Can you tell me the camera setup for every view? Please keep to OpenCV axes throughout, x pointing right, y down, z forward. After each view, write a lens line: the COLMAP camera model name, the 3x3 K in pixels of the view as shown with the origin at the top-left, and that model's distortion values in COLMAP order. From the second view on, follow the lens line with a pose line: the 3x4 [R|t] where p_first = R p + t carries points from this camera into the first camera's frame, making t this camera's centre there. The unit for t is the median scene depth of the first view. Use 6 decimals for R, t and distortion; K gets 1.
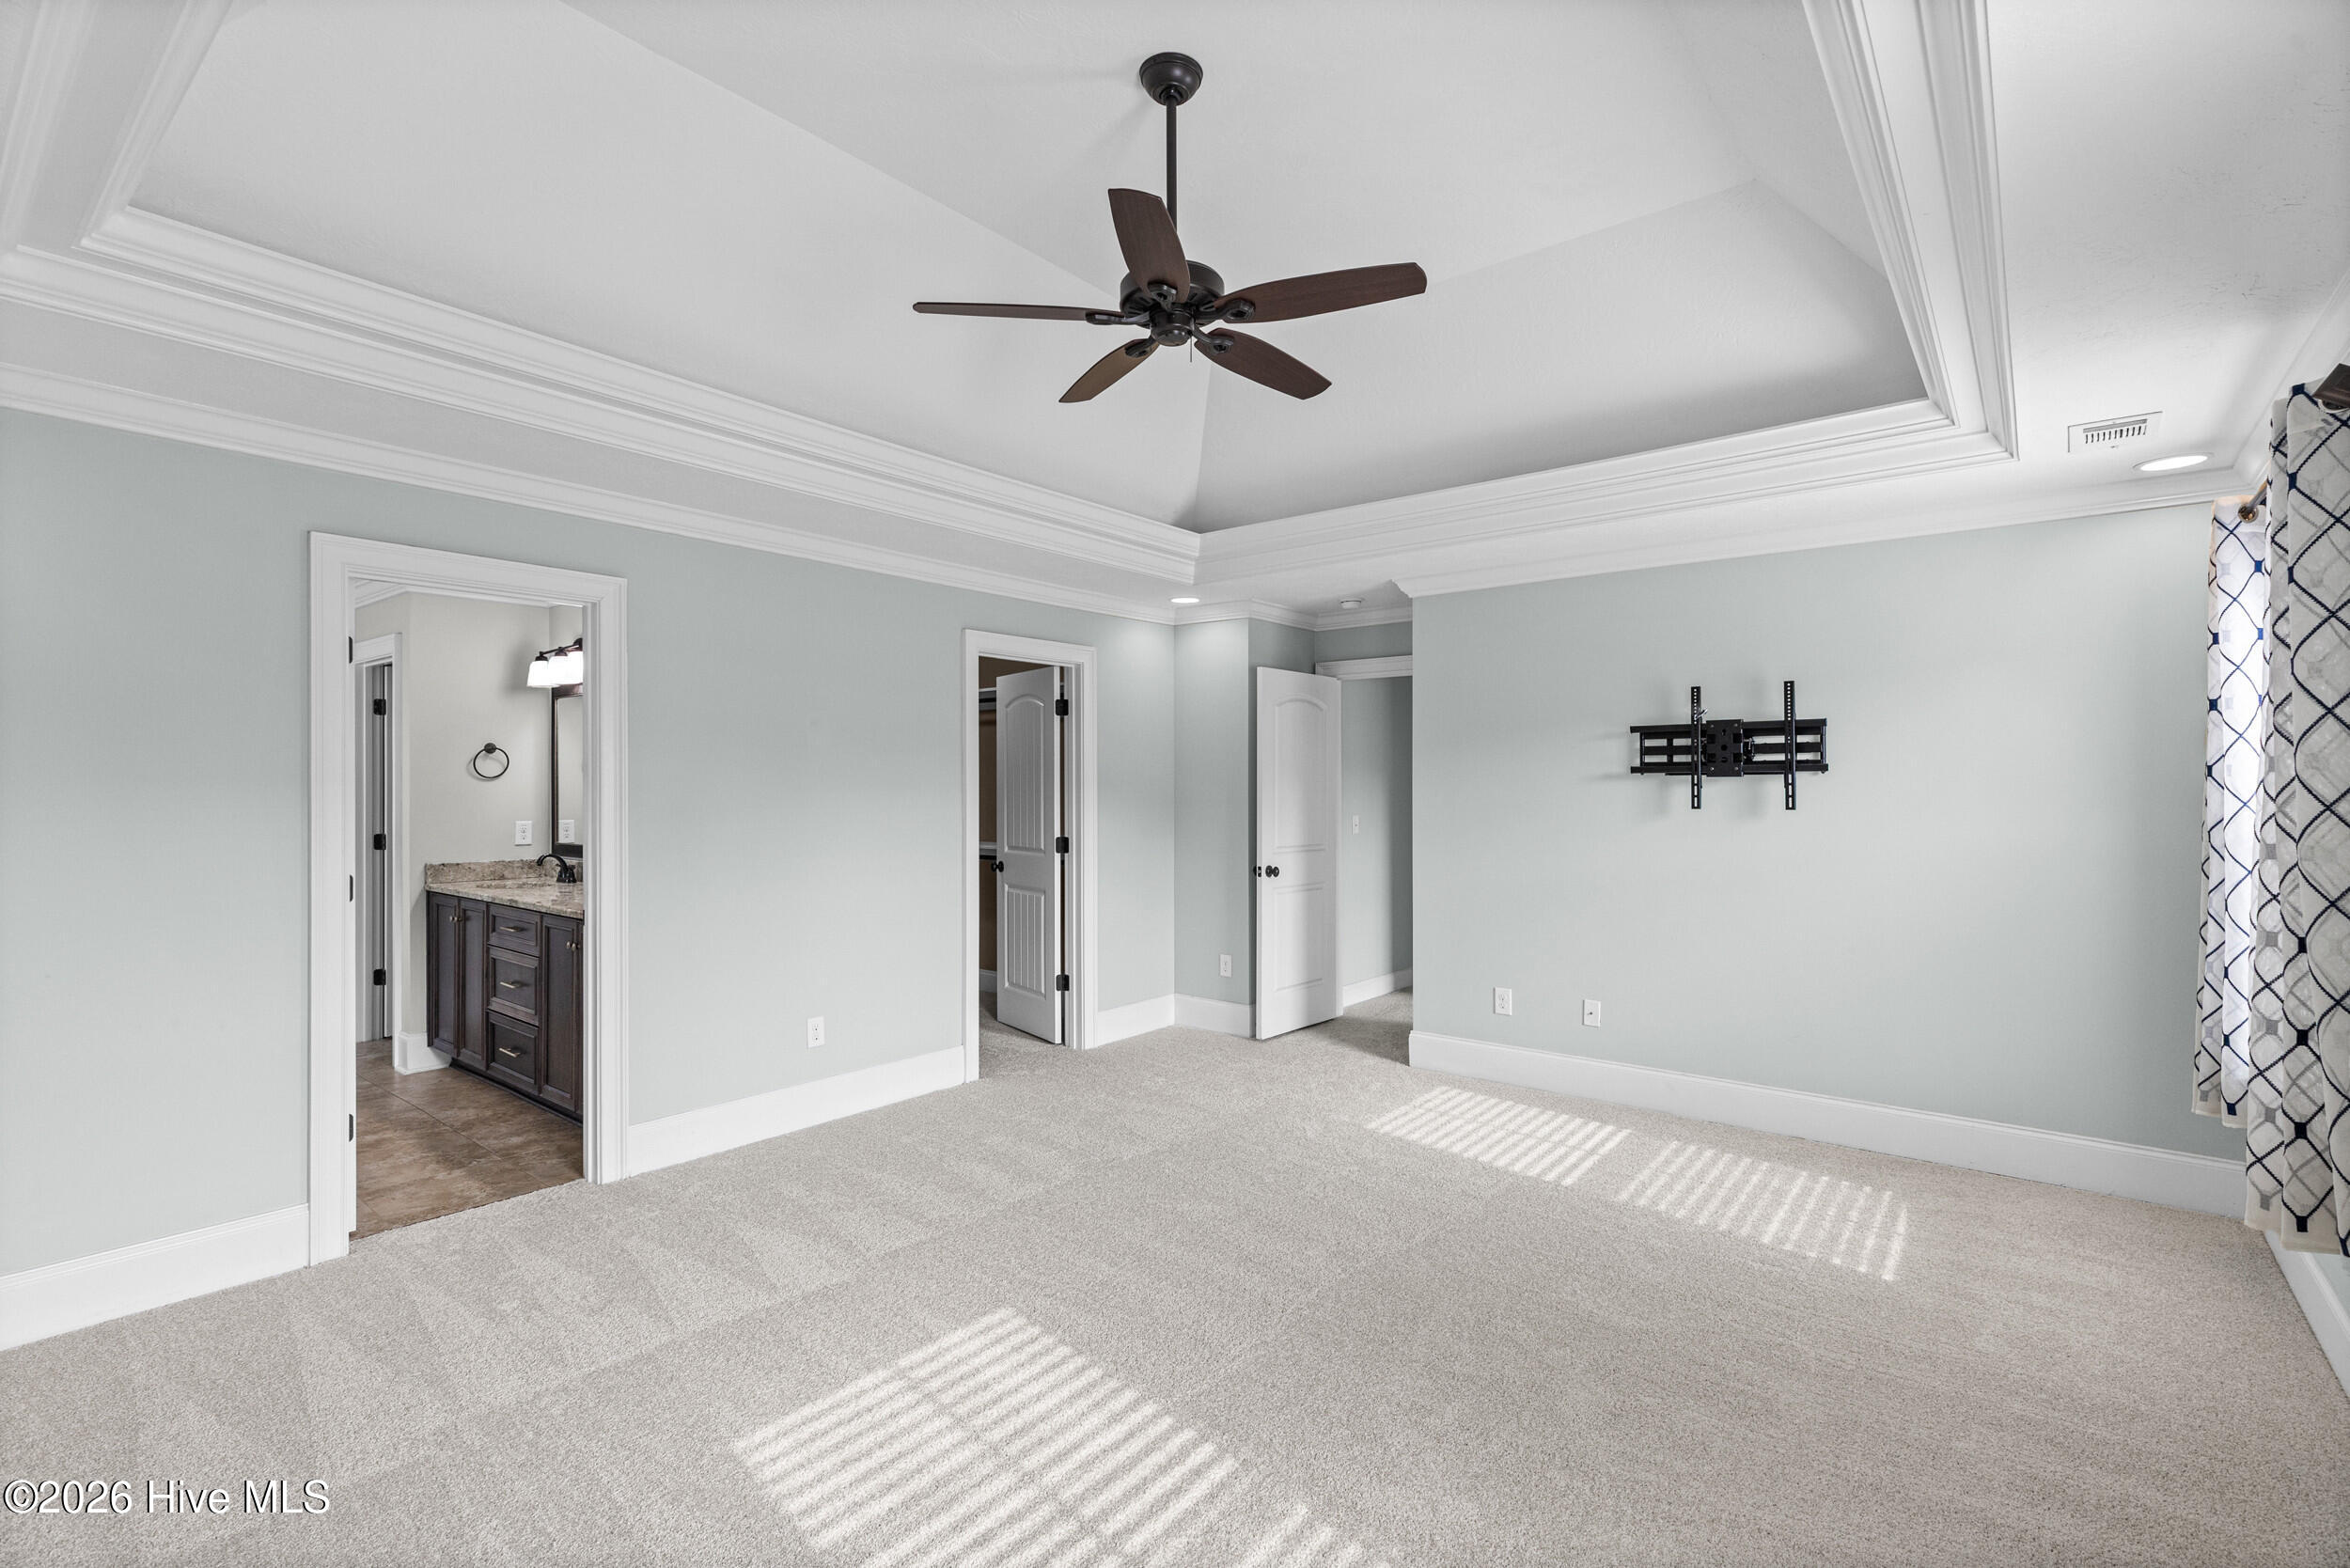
lens RADIAL K [[1054.7, 0, 1177.4], [0, 1054.7, 792.1], [0, 0, 1]] dist [0.002723, 0.000232]
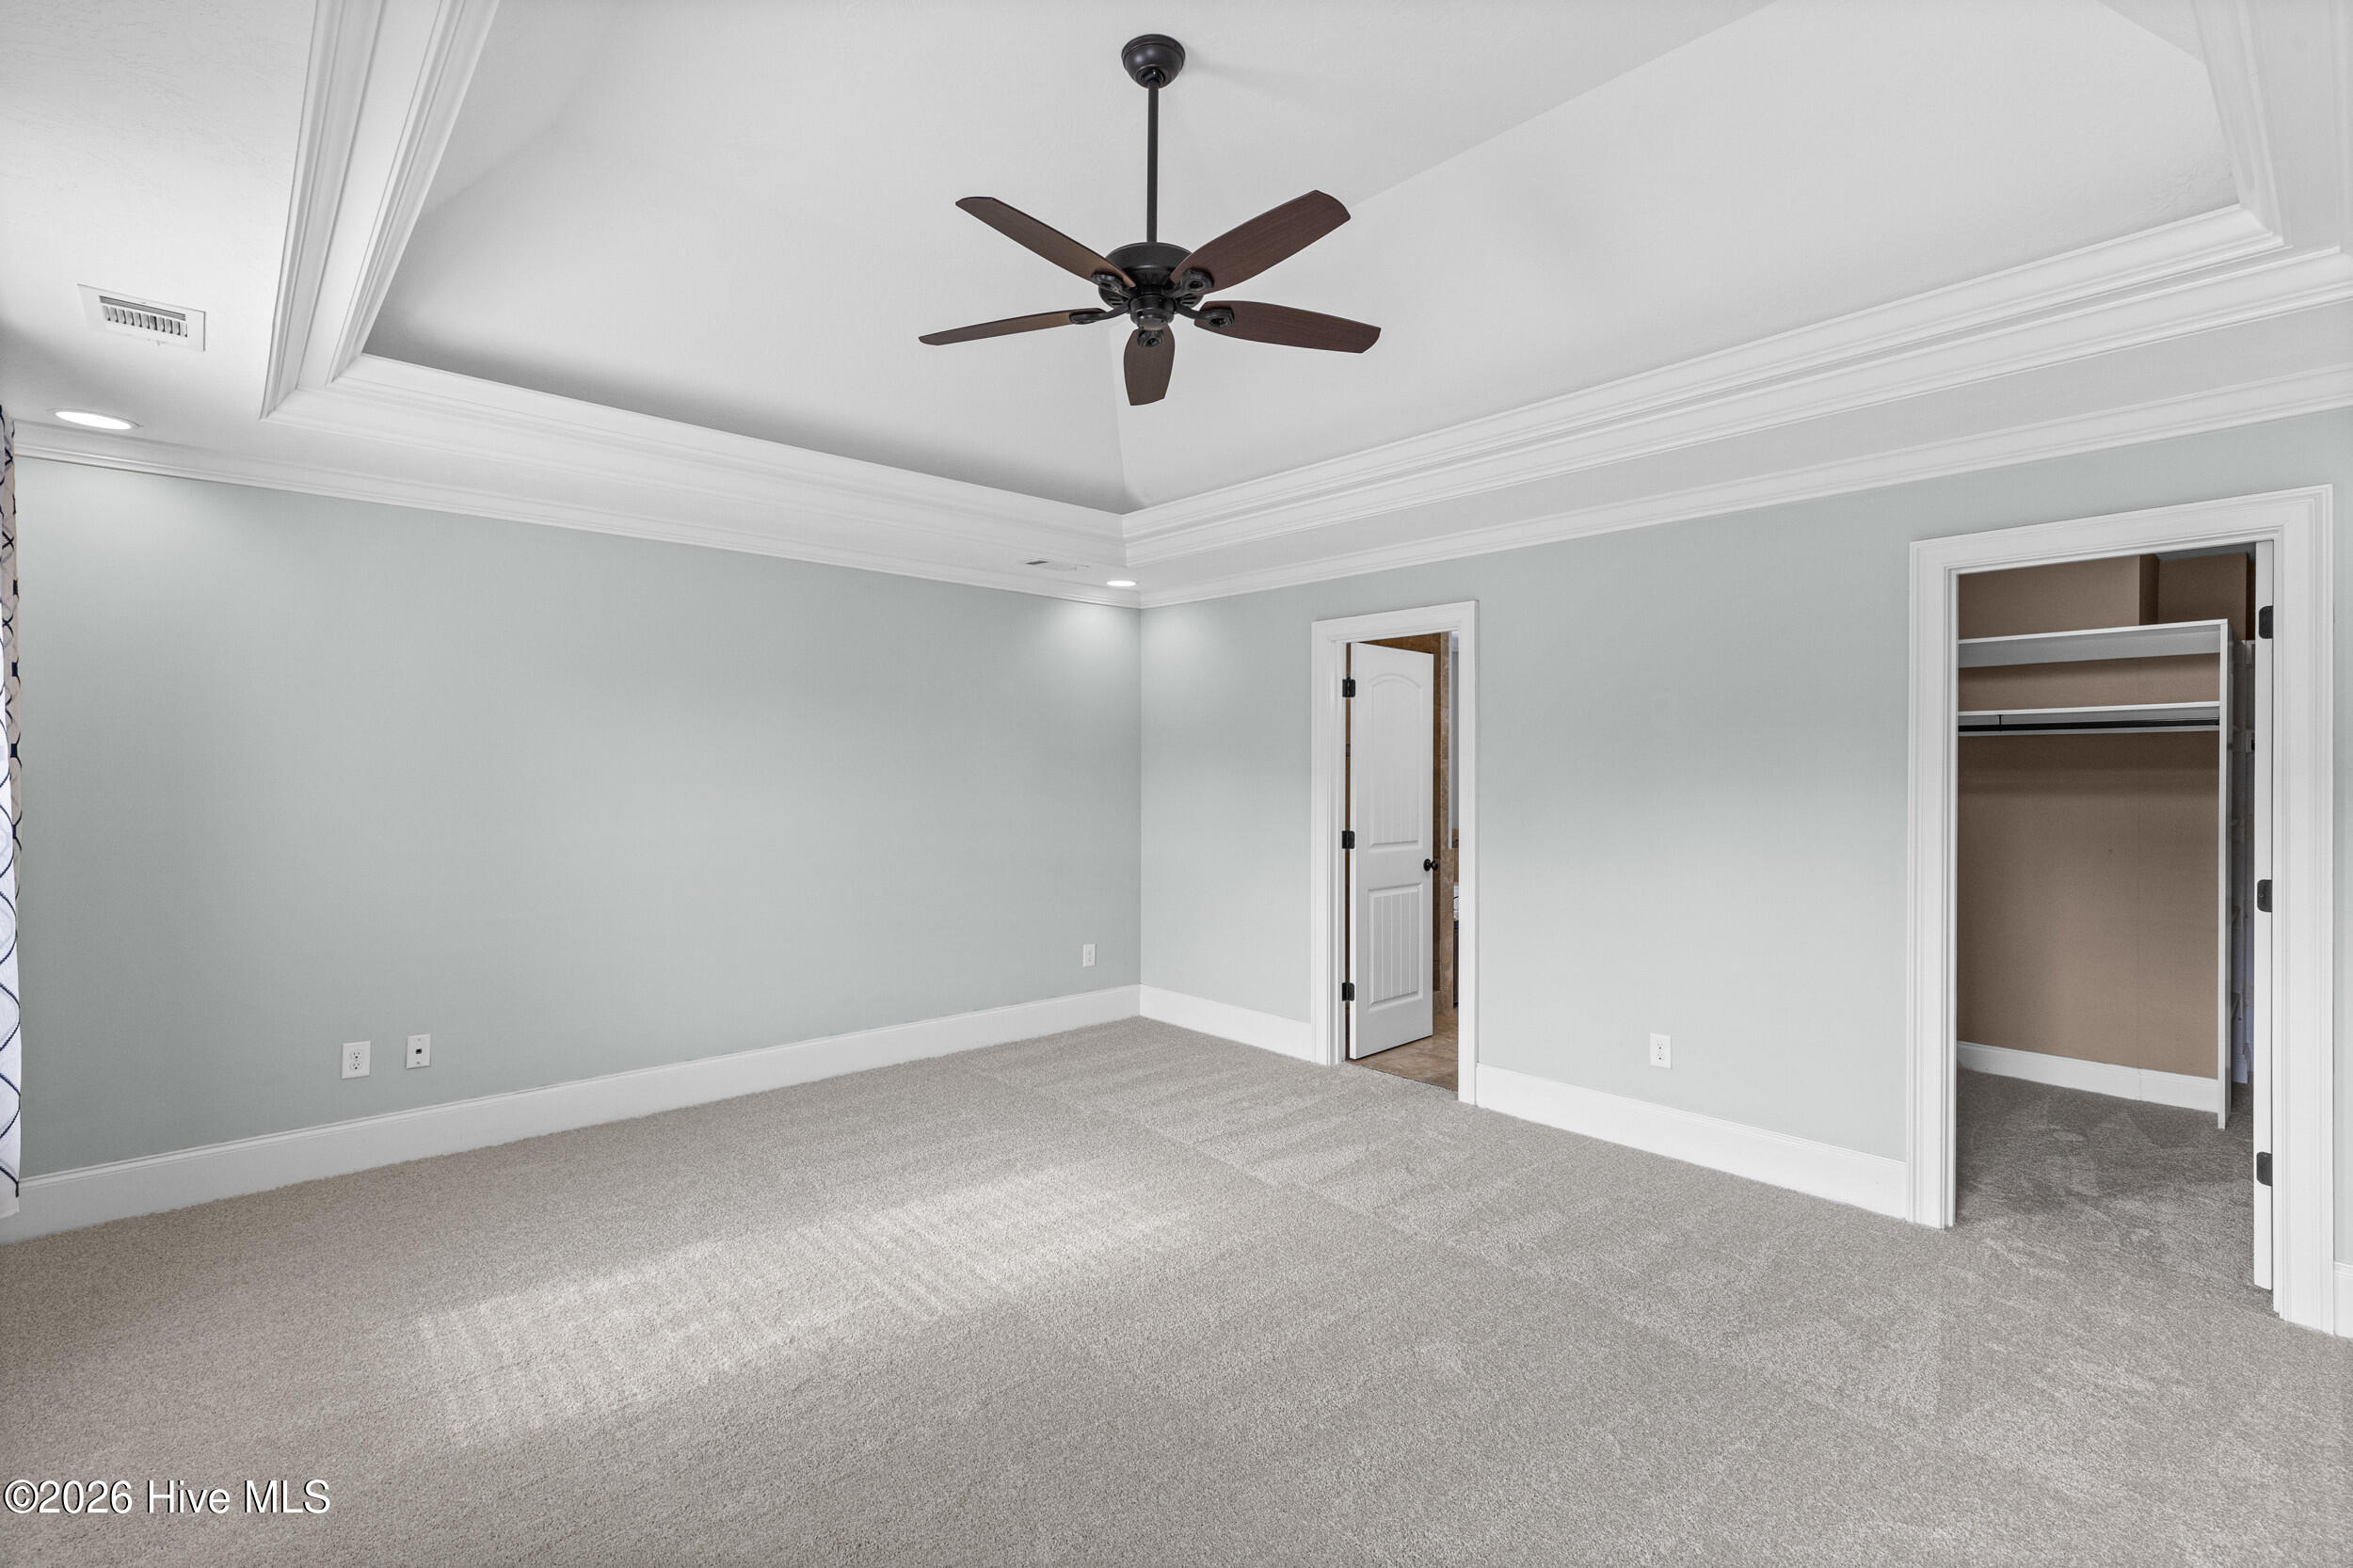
lens RADIAL K [[1051.5, 0, 1170.6], [0, 1051.5, 779.3], [0, 0, 1]] dist [0.000658, -0.000195]
pose [[-0.151208, 0.000901, -0.988502, 0.633956], [-0.010406, 0.999943, 0.002503, -0.000301], [0.988447, 0.010665, -0.151190, 0.763296]]
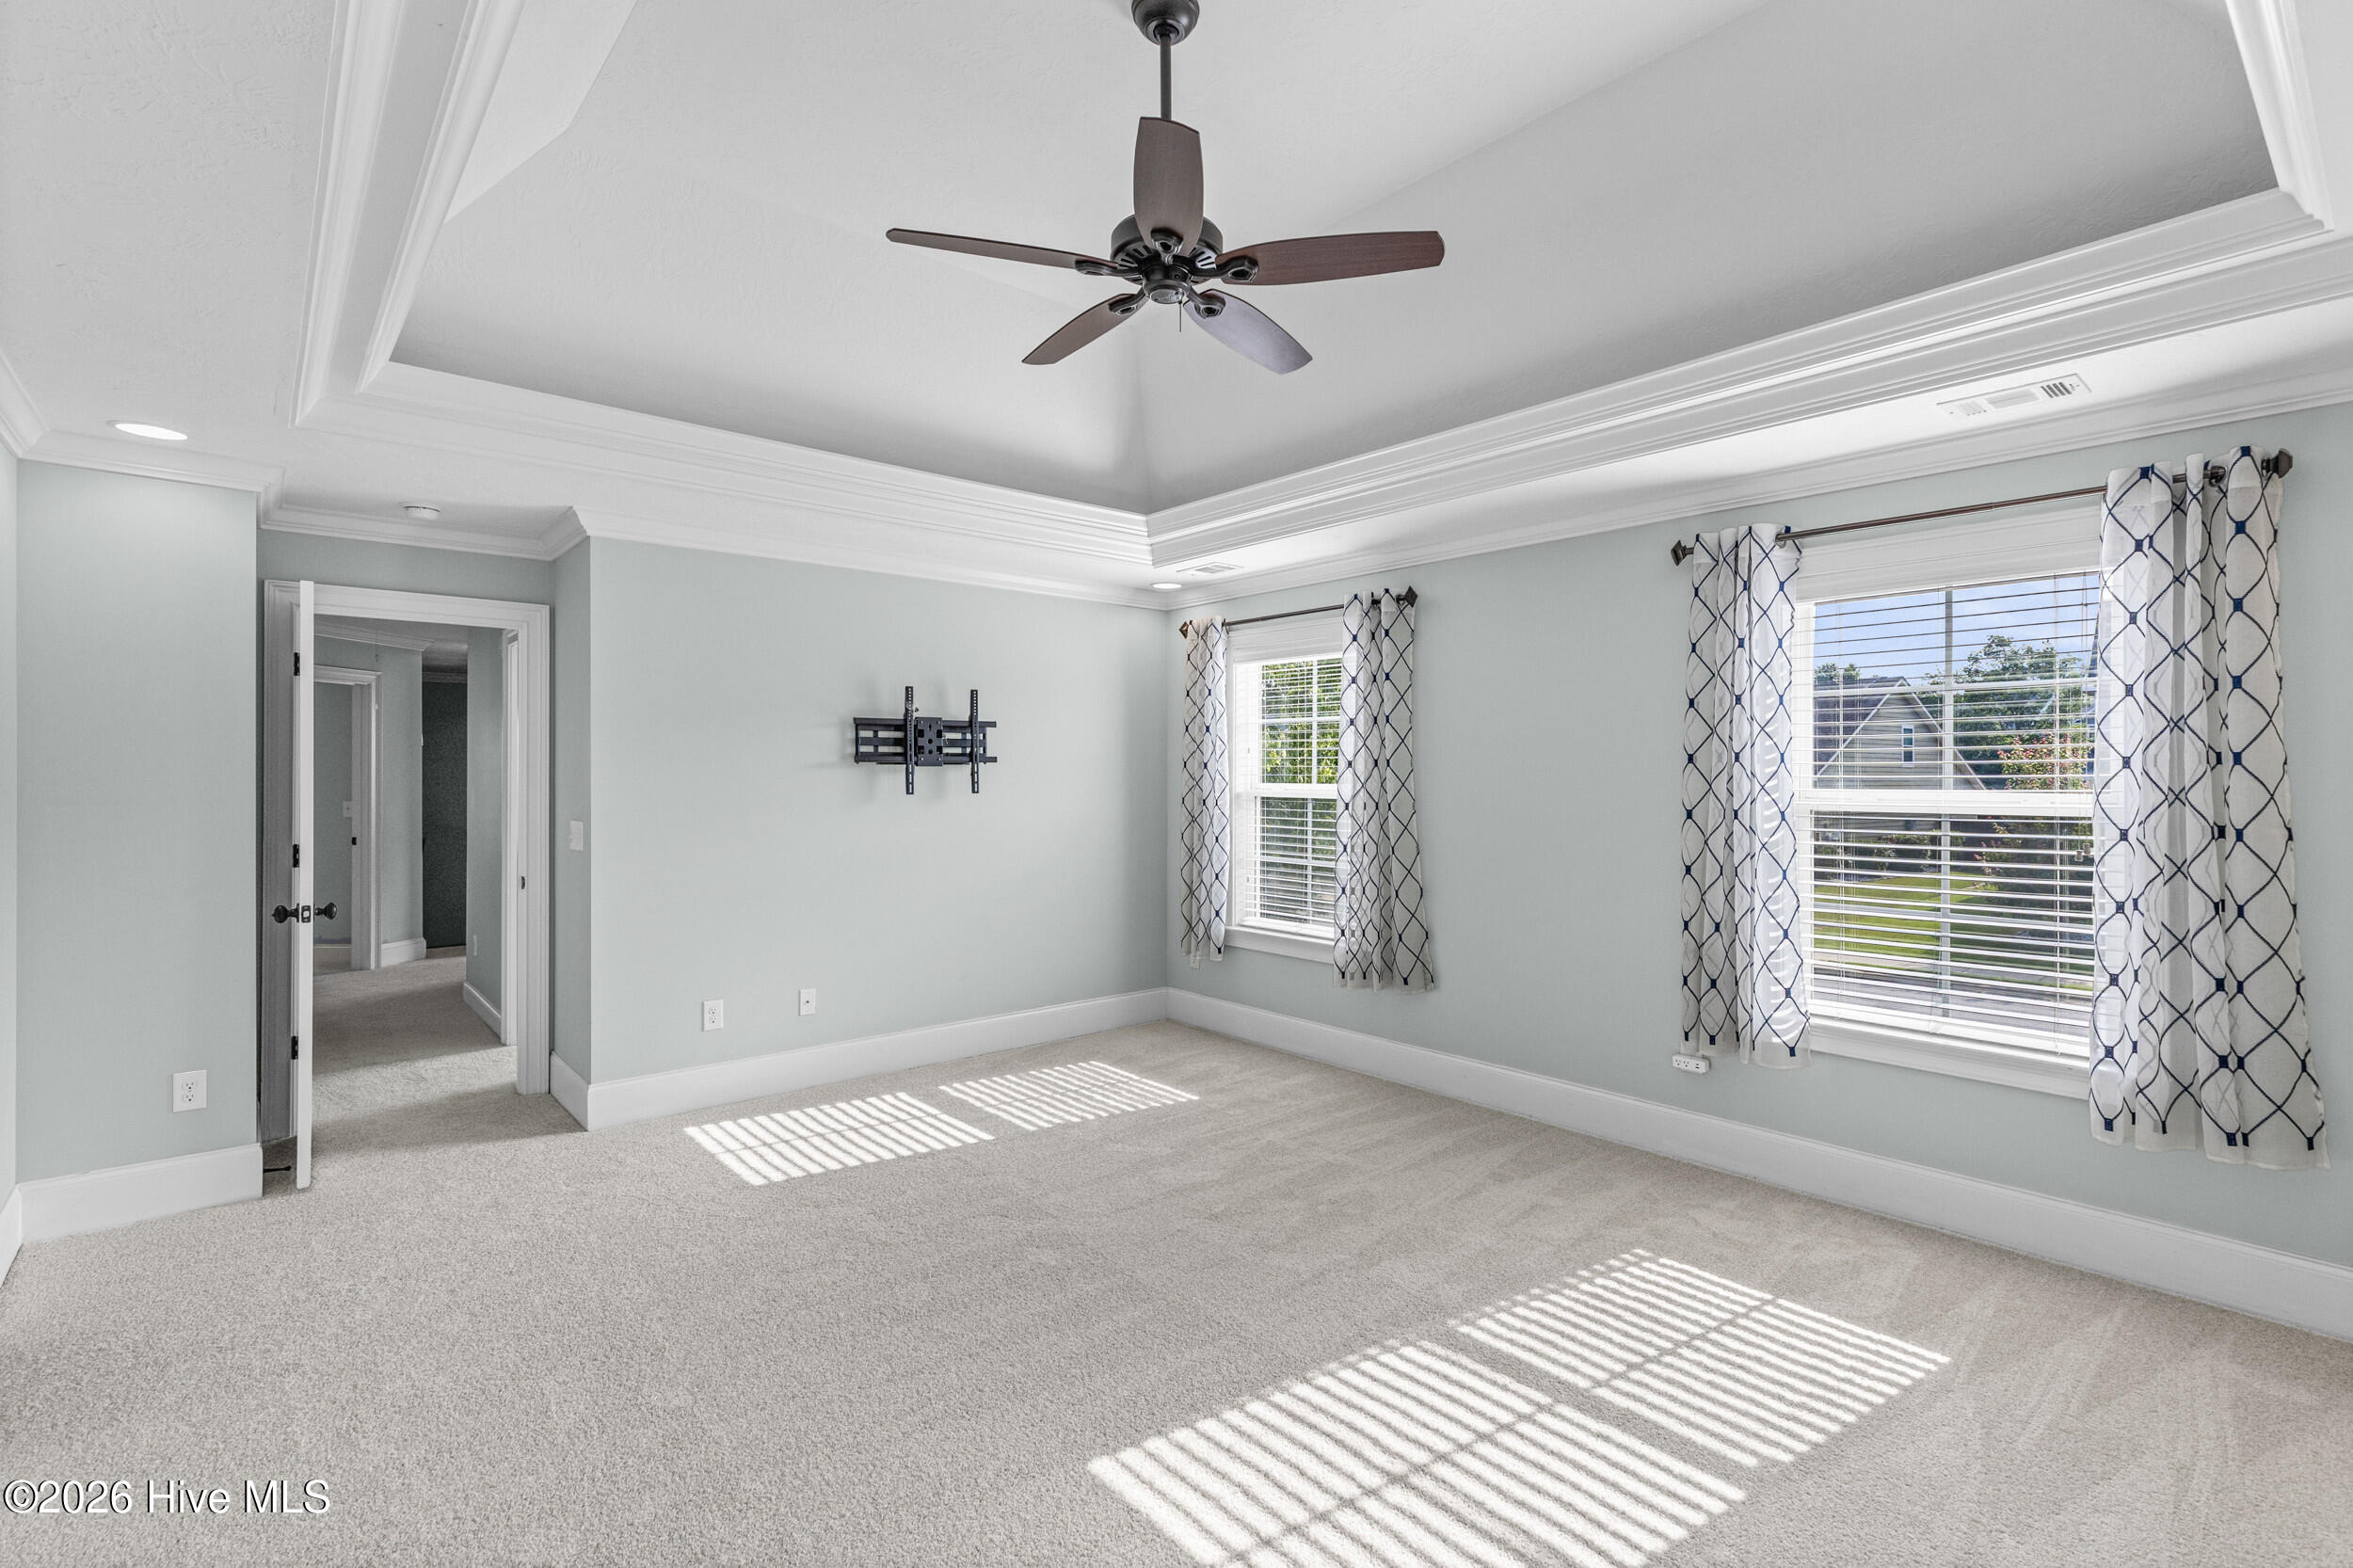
lens RADIAL K [[1069.9, 0, 1170.0], [0, 1069.9, 765.8], [0, 0, 1]] dist [0.004095, 0.000075]
pose [[0.187134, 0.007112, 0.982309, -0.606509], [0.005052, 0.999954, -0.008202, -0.004024], [-0.982321, 0.006497, 0.187090, 0.531609]]
